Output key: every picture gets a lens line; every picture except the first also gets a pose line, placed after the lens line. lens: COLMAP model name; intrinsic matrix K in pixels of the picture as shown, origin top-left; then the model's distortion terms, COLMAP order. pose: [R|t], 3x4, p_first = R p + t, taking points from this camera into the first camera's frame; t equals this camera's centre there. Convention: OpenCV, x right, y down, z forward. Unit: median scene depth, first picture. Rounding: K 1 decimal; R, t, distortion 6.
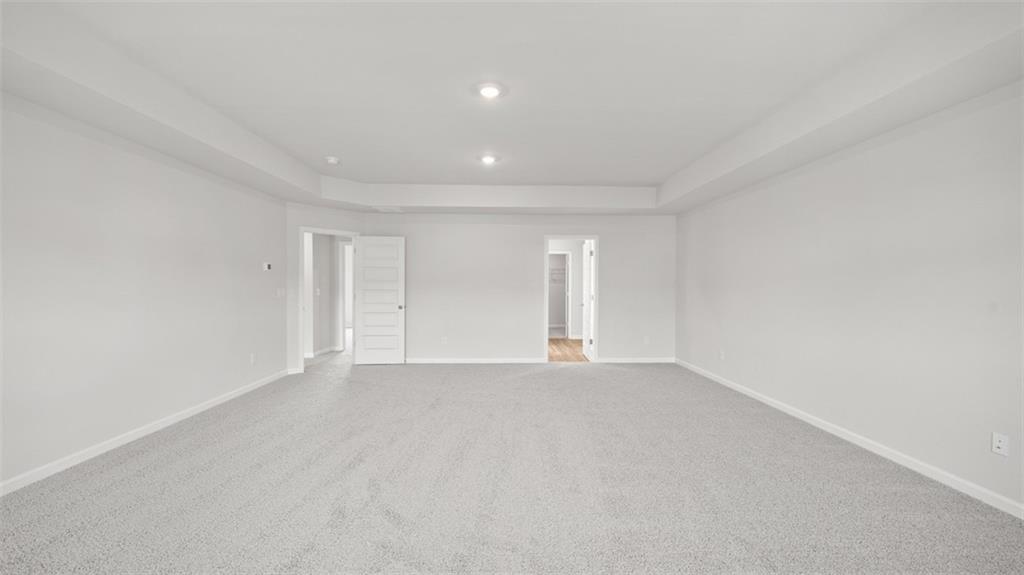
lens RADIAL K [[390.1, 0, 512.0], [0, 390.1, 287.5], [0, 0, 1]] dist [0.001469, -0.000039]
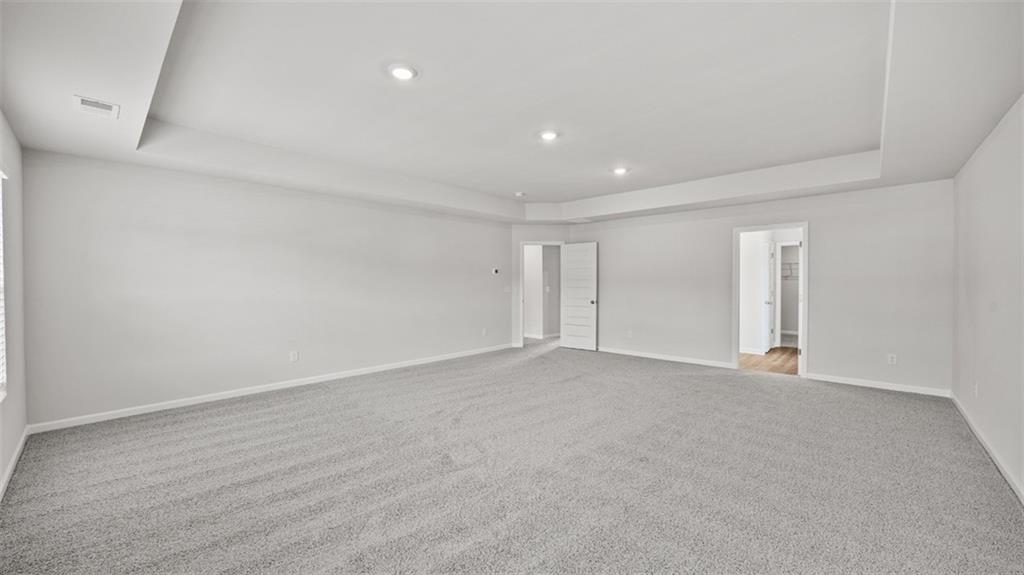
lens RADIAL K [[390.1, 0, 512.0], [0, 390.1, 287.5], [0, 0, 1]] dist [0.001469, -0.000039]
pose [[0.709599, 0.002521, -0.704602, 0.376758], [-0.003472, 0.999994, 0.000081, 0.006613], [0.704598, 0.002389, 0.709603, -0.004129]]
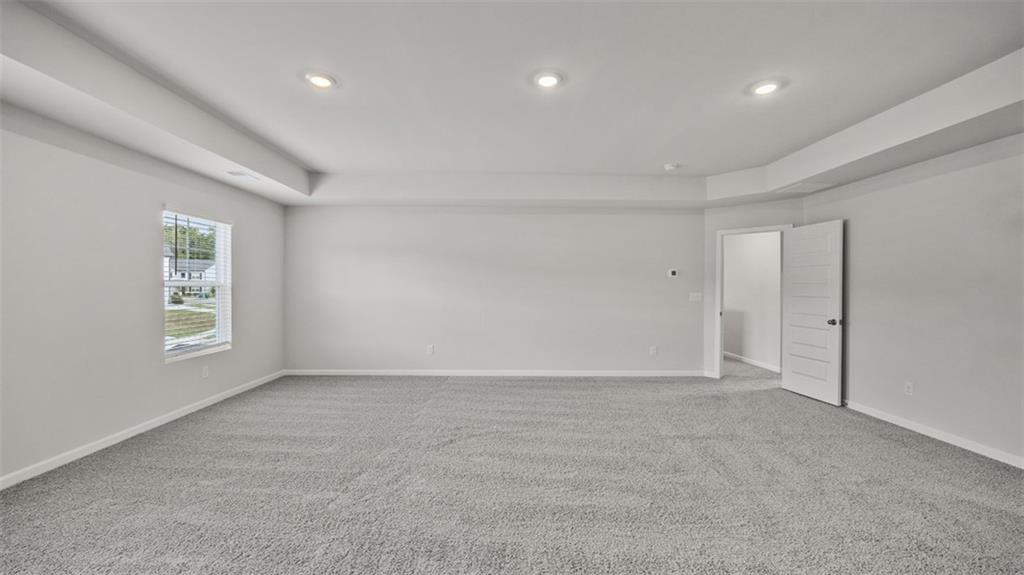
lens RADIAL K [[390.1, 0, 512.0], [0, 390.1, 287.5], [0, 0, 1]] dist [0.001469, -0.000039]
pose [[-0.025176, -0.003960, -0.999675, 0.426355], [-0.015466, 0.999874, -0.003571, 0.000149], [0.999563, 0.015371, -0.025234, 0.459811]]
